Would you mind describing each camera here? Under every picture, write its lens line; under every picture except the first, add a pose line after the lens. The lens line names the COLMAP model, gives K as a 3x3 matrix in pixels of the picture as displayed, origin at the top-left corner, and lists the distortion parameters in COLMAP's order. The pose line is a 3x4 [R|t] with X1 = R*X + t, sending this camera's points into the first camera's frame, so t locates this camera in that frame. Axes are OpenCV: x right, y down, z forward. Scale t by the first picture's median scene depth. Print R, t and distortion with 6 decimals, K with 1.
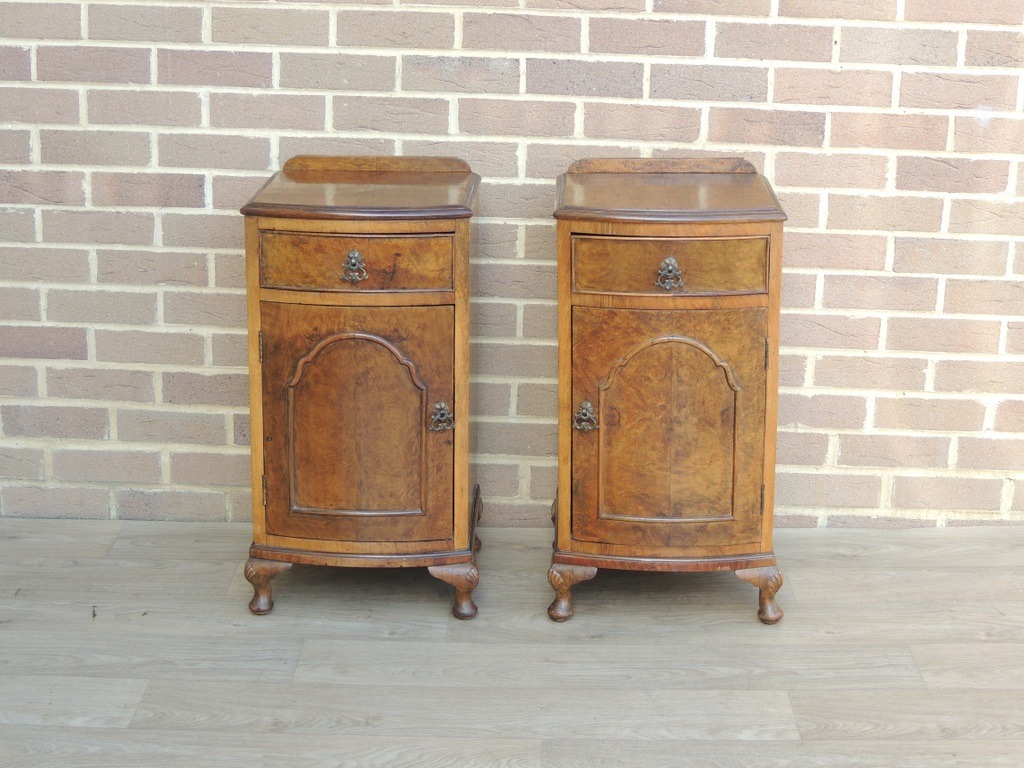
lens RADIAL K [[1778.8, 0, 507.7], [0, 1778.8, 384.9], [0, 0, 1]] dist [-0.112462, 0.112439]
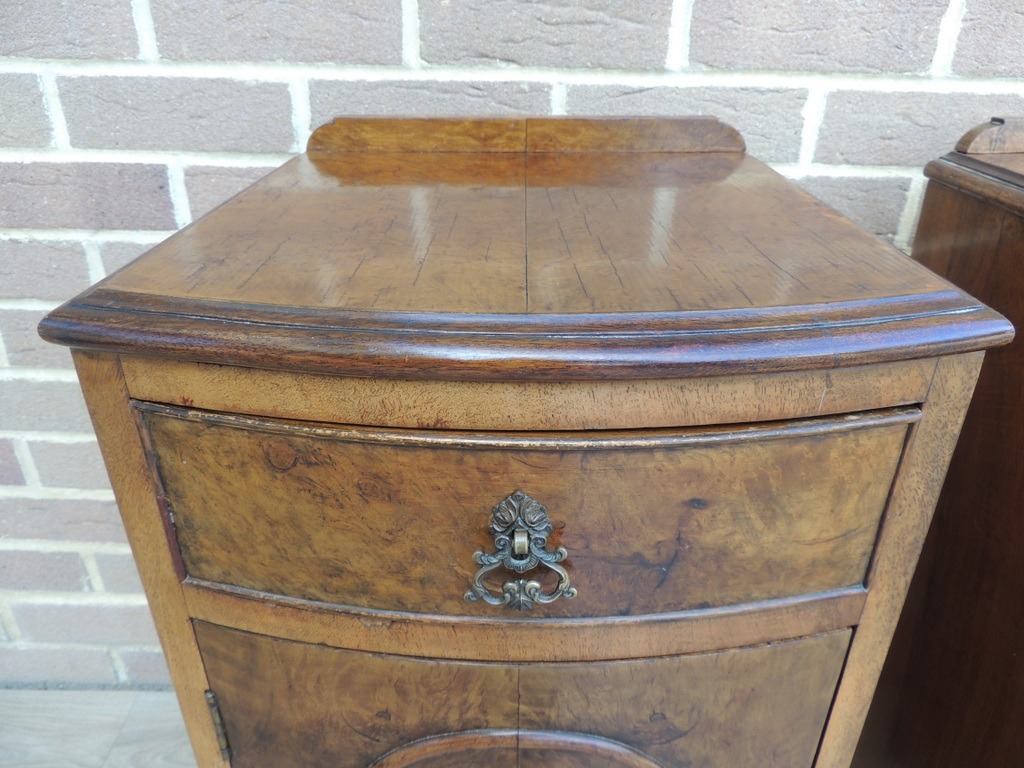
lens RADIAL K [[728.8, 0, 514.7], [0, 728.8, 382.7], [0, 0, 1]] dist [-0.012654, -0.003886]
pose [[0.999766, -0.017284, 0.013038, -0.082581], [0.014581, 0.982704, 0.184609, -0.101822], [-0.016004, -0.184375, 0.982726, 0.845886]]
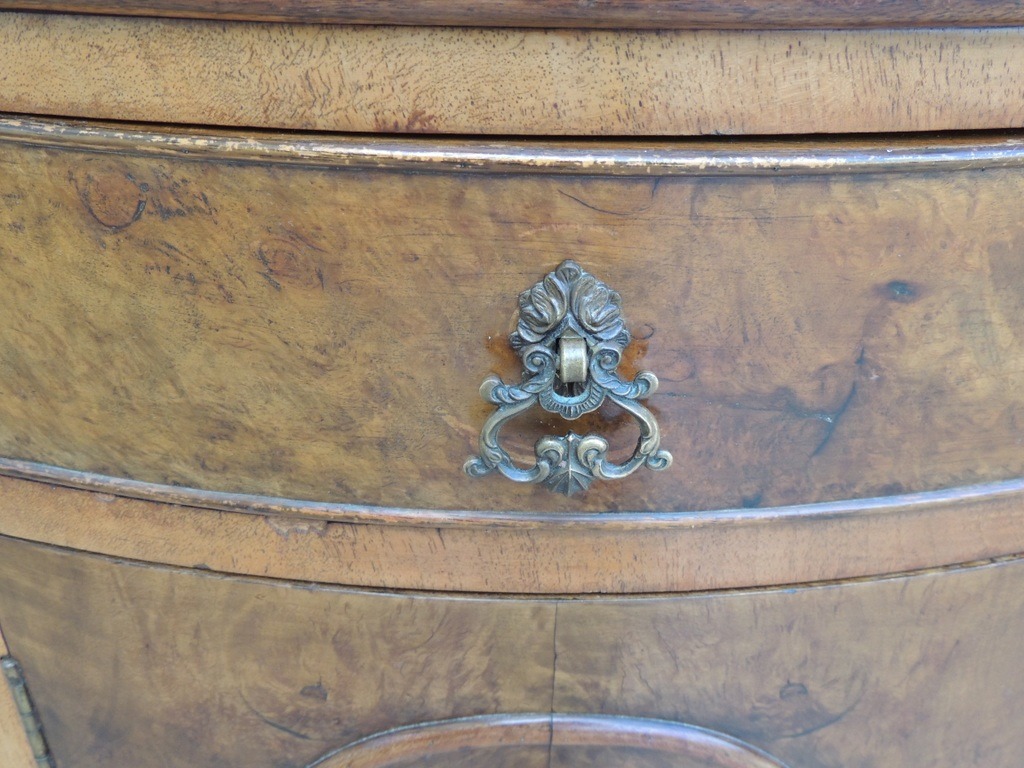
lens RADIAL K [[1154.1, 0, 518.2], [0, 1154.1, 383.1], [0, 0, 1]] dist [-0.080189, 0.038345]
pose [[0.999169, -0.022116, 0.034248, -0.087258], [0.010702, 0.952896, 0.303107, -0.086806], [-0.039339, -0.302489, 0.952341, 0.859110]]
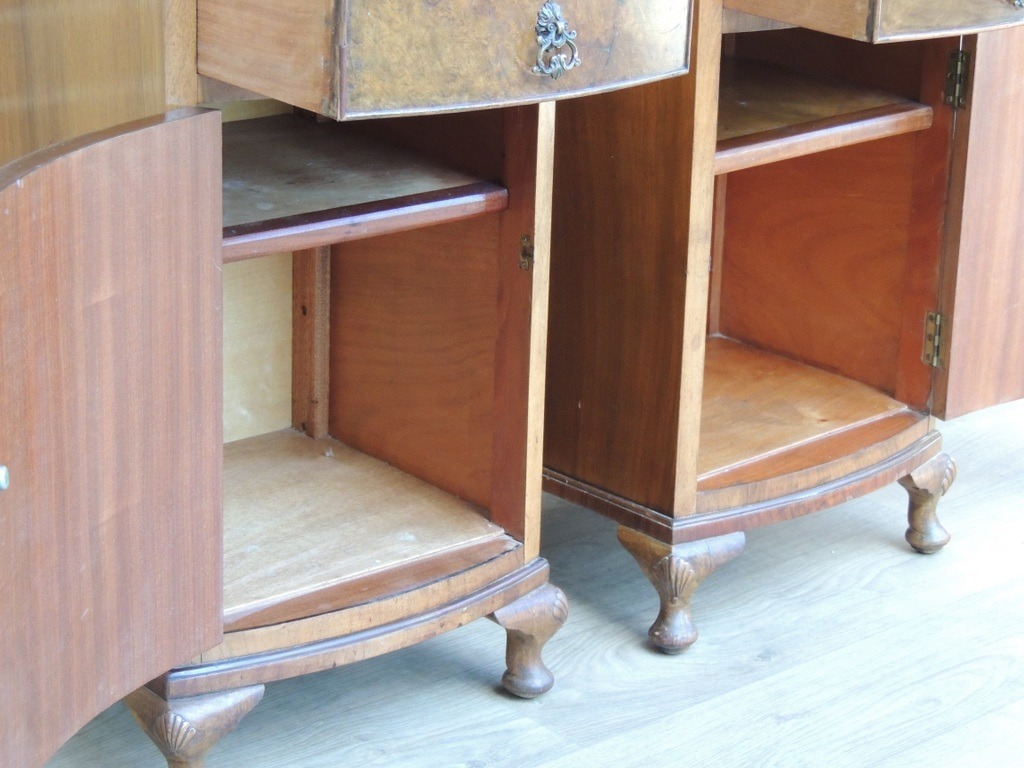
lens RADIAL K [[2459.7, 0, 512.0], [0, 2459.7, 384.0], [0, 0, 1]] dist [-0.033919, -0.125434]
pose [[0.740515, -0.202548, 0.640790, -0.454193], [0.168405, 0.979005, 0.114841, -0.034833], [-0.650598, 0.022871, 0.759078, 0.478099]]
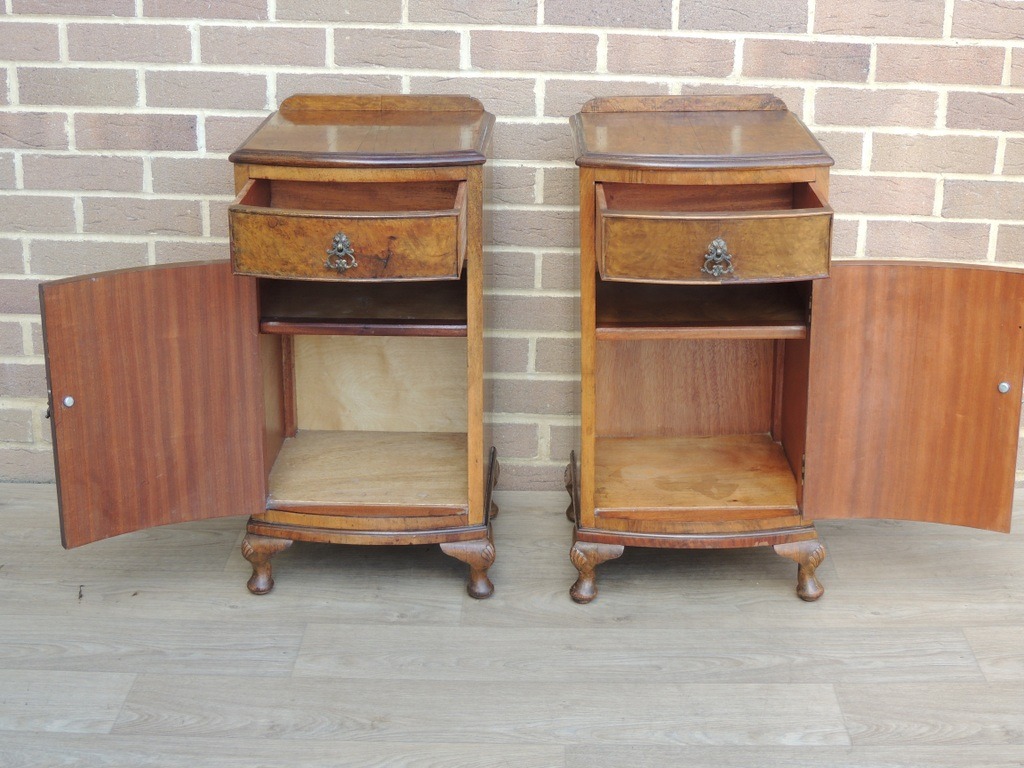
lens RADIAL K [[1668.6, 0, 514.5], [0, 1668.6, 387.7], [0, 0, 1]] dist [-0.114529, 0.174081]
pose [[0.999971, -0.004306, -0.006298, -0.000384], [0.004650, 0.998440, 0.055636, -0.025995], [0.006048, -0.055664, 0.998431, 0.139653]]
